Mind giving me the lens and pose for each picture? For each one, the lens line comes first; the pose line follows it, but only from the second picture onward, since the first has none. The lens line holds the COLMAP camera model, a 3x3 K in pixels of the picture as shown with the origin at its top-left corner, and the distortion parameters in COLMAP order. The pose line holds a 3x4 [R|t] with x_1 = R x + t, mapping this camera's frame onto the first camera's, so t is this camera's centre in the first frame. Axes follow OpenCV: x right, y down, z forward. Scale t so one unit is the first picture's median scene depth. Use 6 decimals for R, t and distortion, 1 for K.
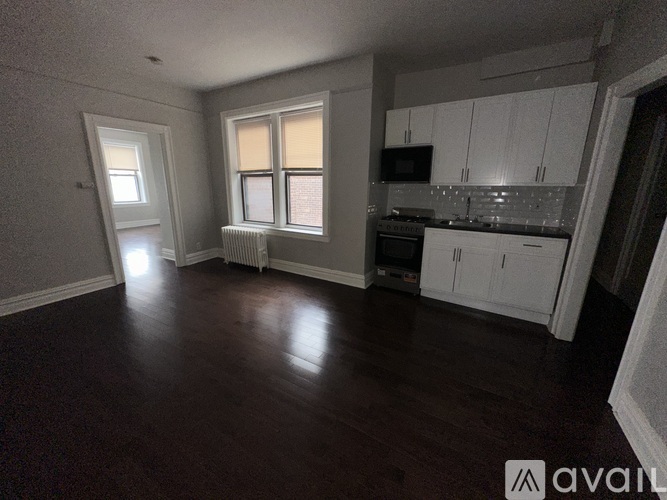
lens RADIAL K [[264.6, 0, 333.5], [0, 264.6, 250.0], [0, 0, 1]] dist [0.000320, 0.000015]
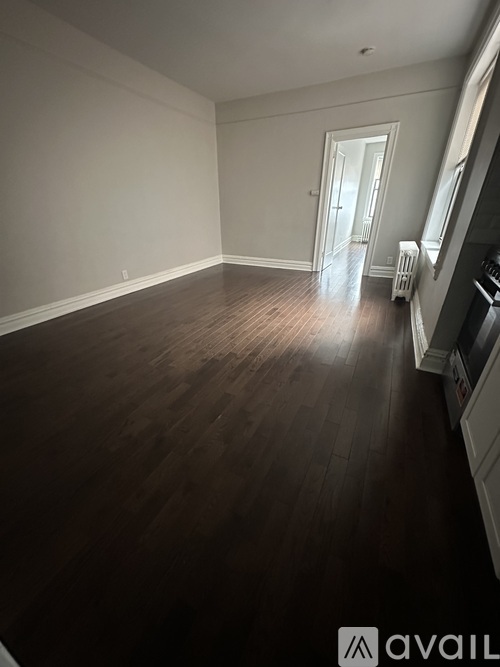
lens RADIAL K [[264.6, 0, 250.0], [0, 264.6, 333.5], [0, 0, 1]] dist [0.000320, 0.000015]
pose [[0.050934, 0.427053, -0.902791, 0.582342], [-0.233810, 0.883941, 0.404945, -0.067386], [0.970947, 0.190456, 0.144872, 0.555766]]
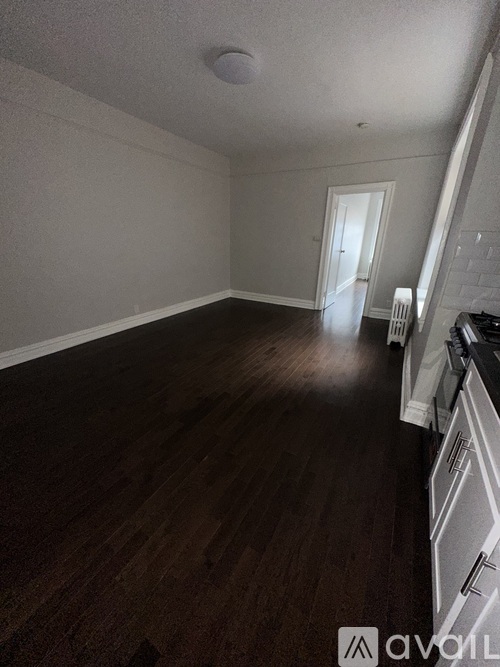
lens RADIAL K [[264.6, 0, 250.0], [0, 264.6, 333.5], [0, 0, 1]] dist [0.000320, 0.000015]
pose [[-0.002331, 0.339913, -0.940454, 0.610172], [-0.260824, 0.907697, 0.328720, -0.136518], [0.965384, 0.246059, 0.086542, 0.579383]]
